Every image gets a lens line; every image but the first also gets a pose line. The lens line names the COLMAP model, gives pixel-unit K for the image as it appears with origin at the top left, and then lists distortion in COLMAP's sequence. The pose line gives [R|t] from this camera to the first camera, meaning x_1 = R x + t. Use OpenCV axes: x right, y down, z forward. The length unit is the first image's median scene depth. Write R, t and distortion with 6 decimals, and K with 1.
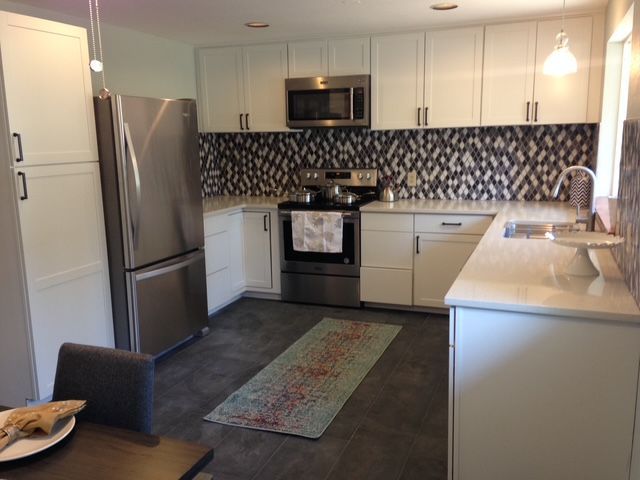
lens RADIAL K [[566.3, 0, 320.0], [0, 566.3, 240.0], [0, 0, 1]] dist [0.100429, -0.008021]
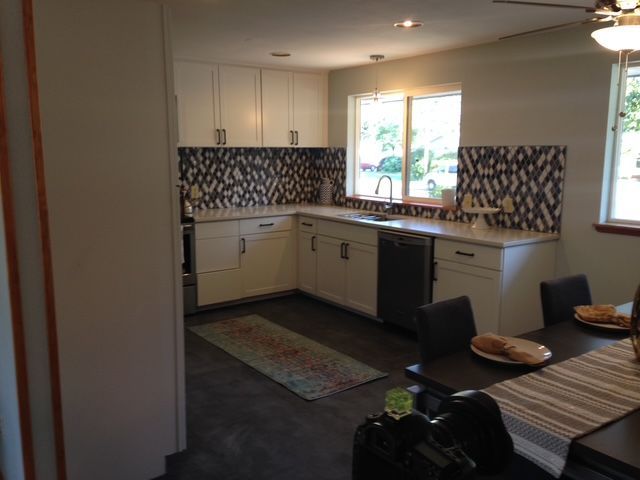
lens RADIAL K [[566.3, 0, 320.0], [0, 566.3, 240.0], [0, 0, 1]] dist [0.100429, -0.008021]
pose [[0.537826, -0.112197, 0.835557, -0.676342], [0.142689, 0.988920, 0.040946, -0.026410], [-0.830893, 0.097203, 0.547877, 0.209721]]
